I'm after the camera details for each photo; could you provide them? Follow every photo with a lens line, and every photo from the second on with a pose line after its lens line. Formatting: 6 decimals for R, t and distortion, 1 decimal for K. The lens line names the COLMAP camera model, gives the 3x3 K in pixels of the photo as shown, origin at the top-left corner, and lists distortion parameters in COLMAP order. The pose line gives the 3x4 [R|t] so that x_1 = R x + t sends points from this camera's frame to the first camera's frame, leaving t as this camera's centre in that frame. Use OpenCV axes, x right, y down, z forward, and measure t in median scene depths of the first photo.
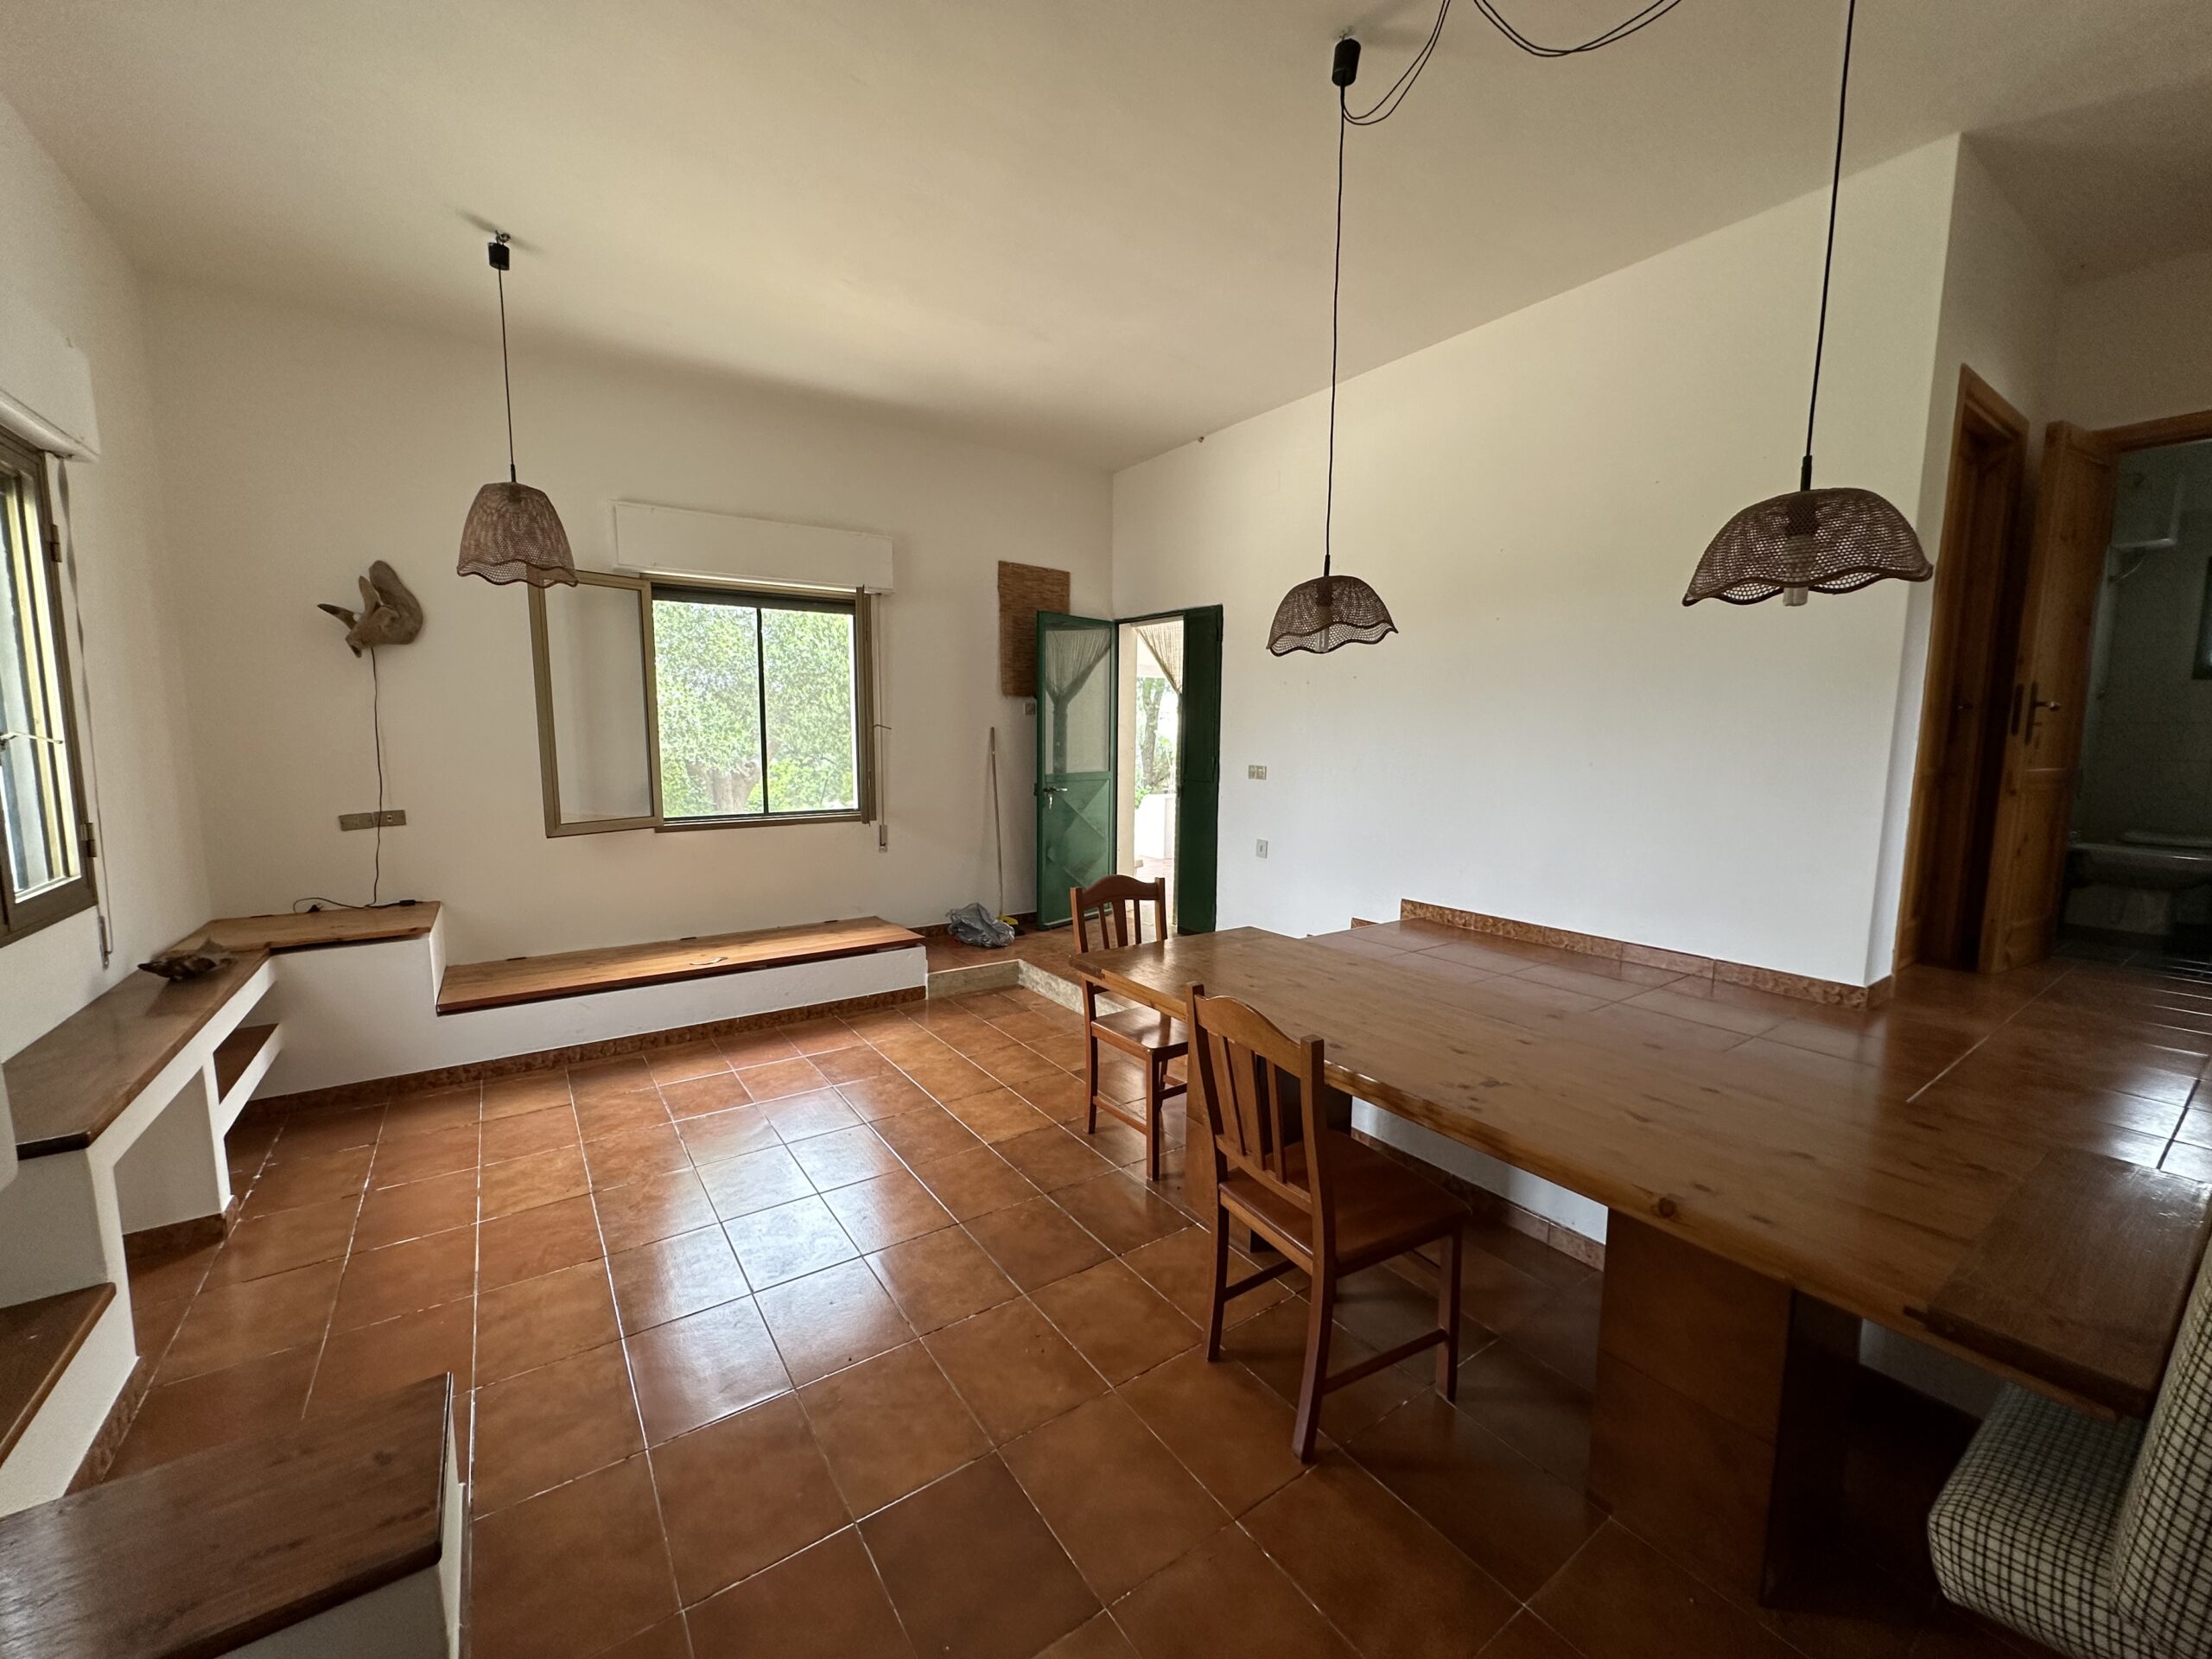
lens RADIAL K [[878.1, 0, 1107.5], [0, 878.1, 828.6], [0, 0, 1]] dist [-0.002920, 0.000794]
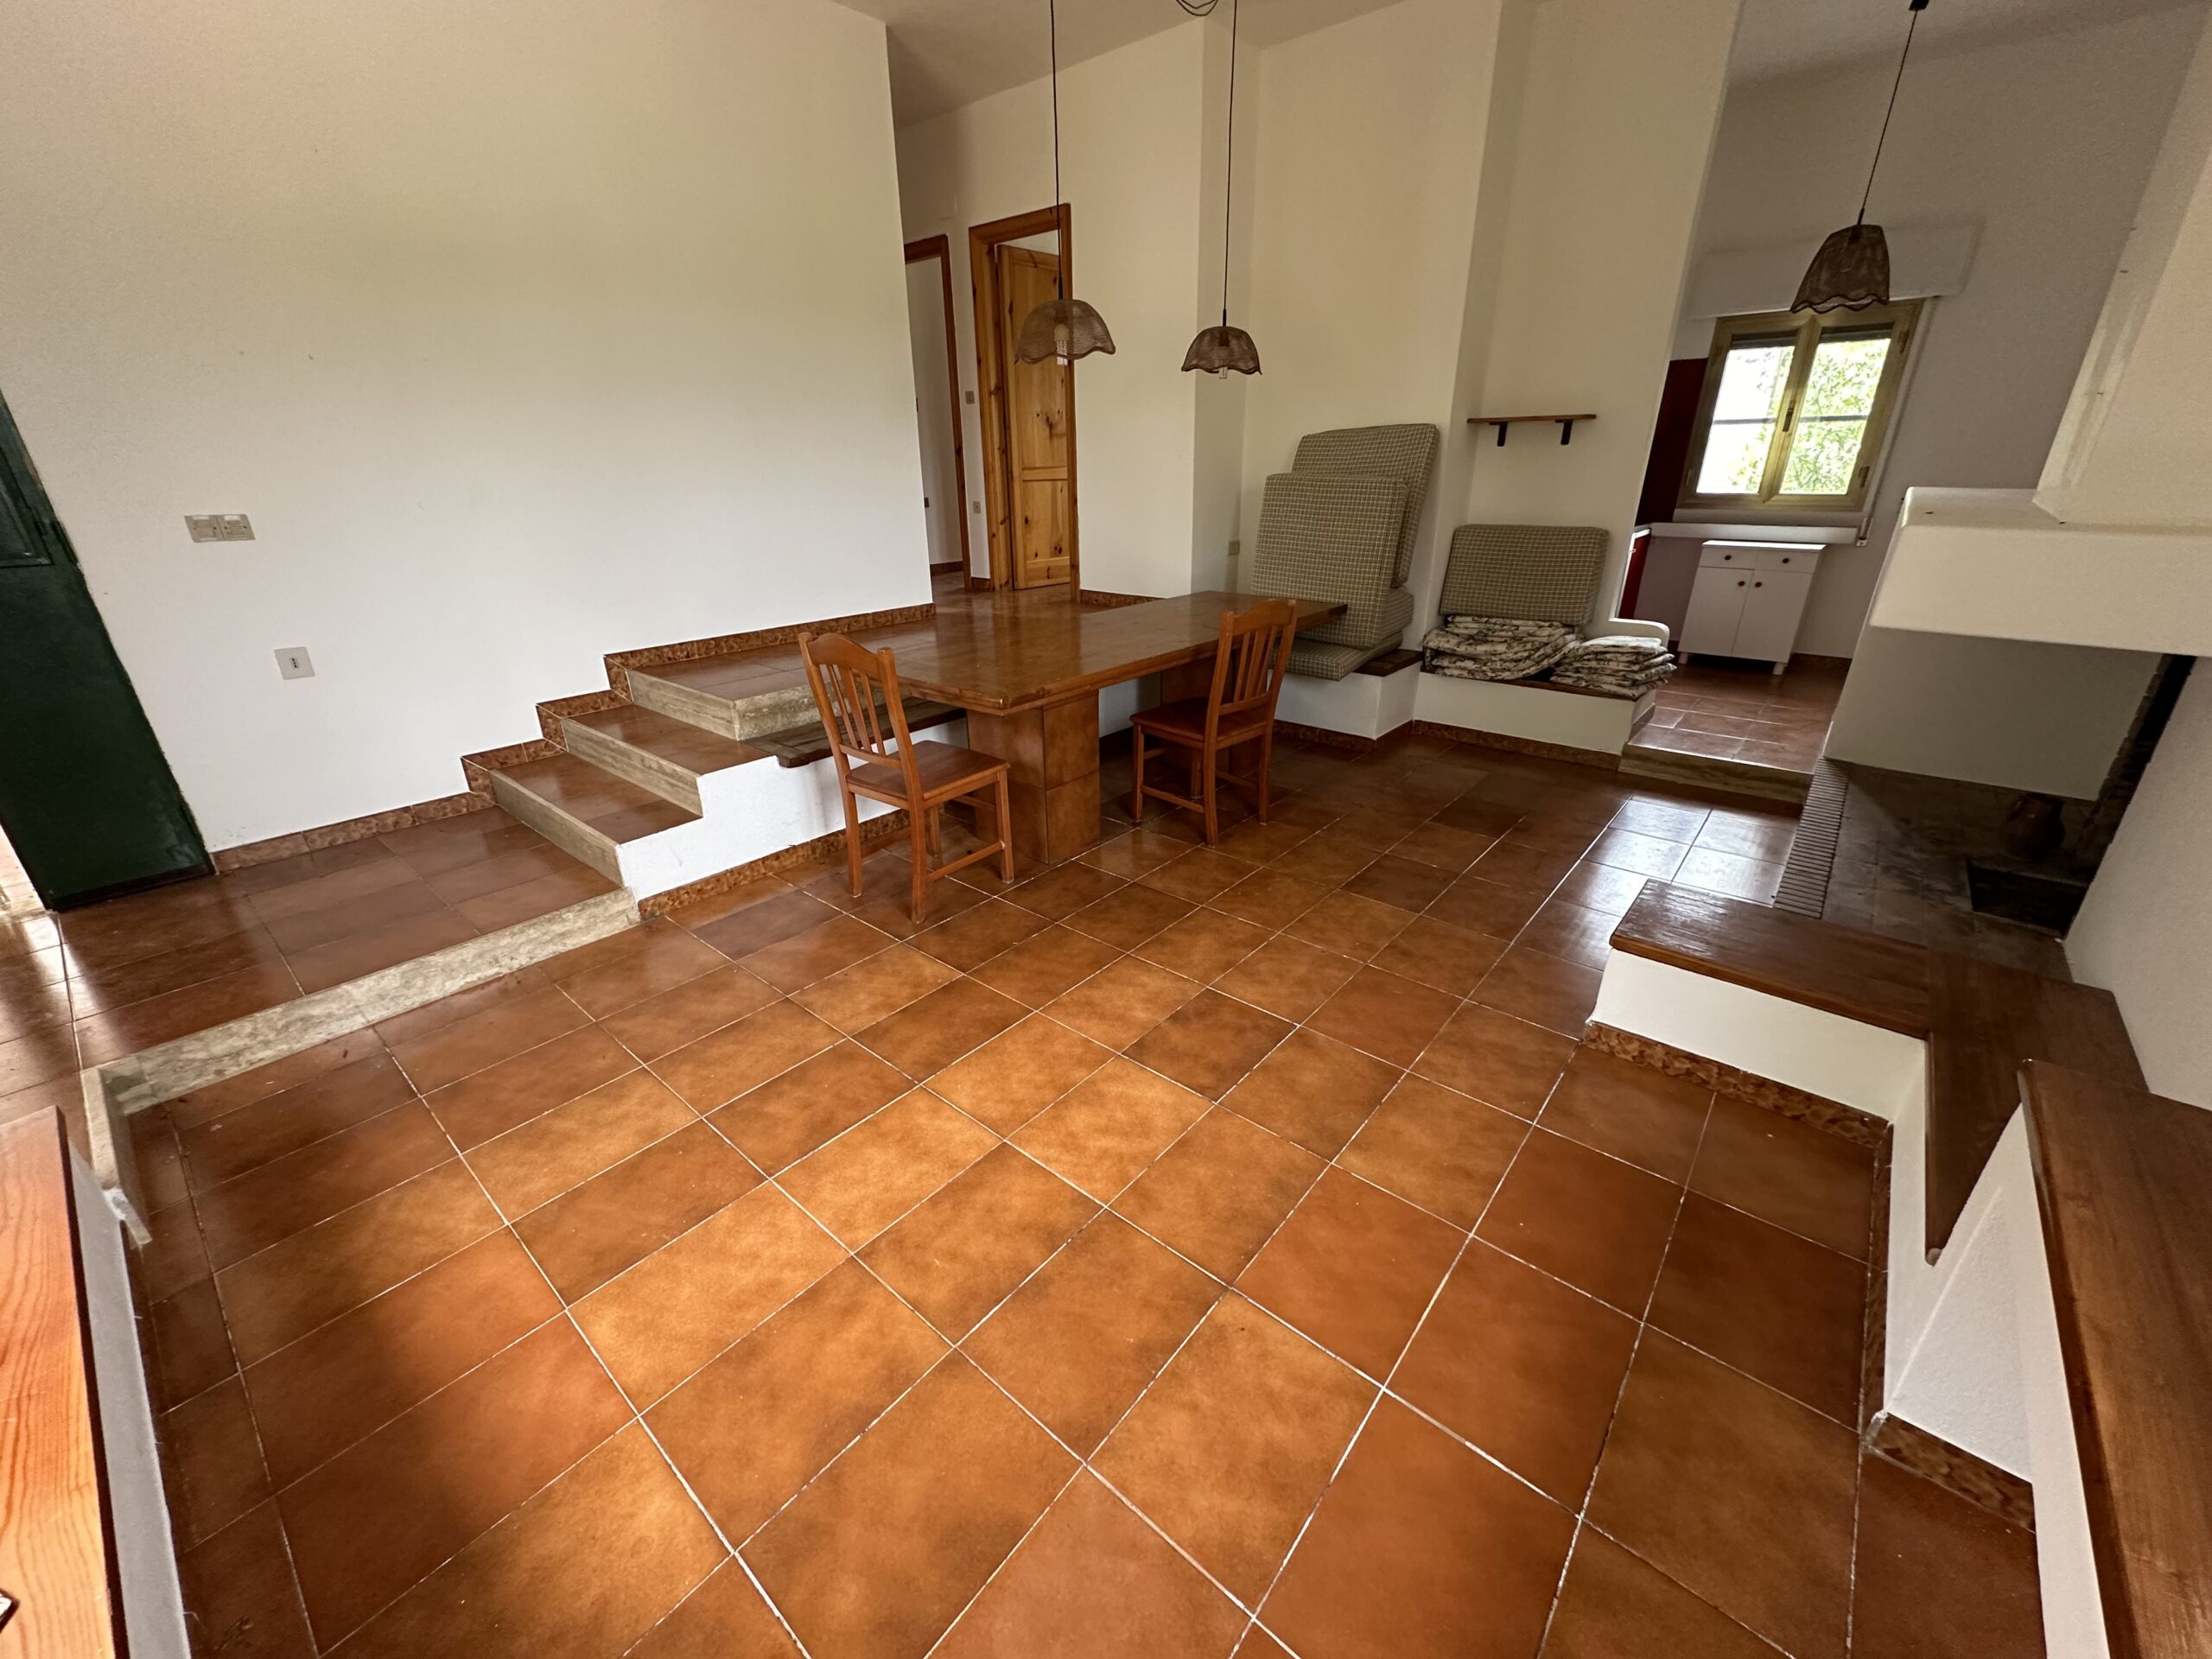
lens RADIAL K [[878.1, 0, 1107.5], [0, 878.1, 828.6], [0, 0, 1]] dist [-0.002920, 0.000794]
pose [[-0.255470, -0.380972, 0.888592, -0.966083], [0.121781, 0.899090, 0.420484, -0.106714], [-0.959117, 0.215635, -0.183295, 1.121245]]
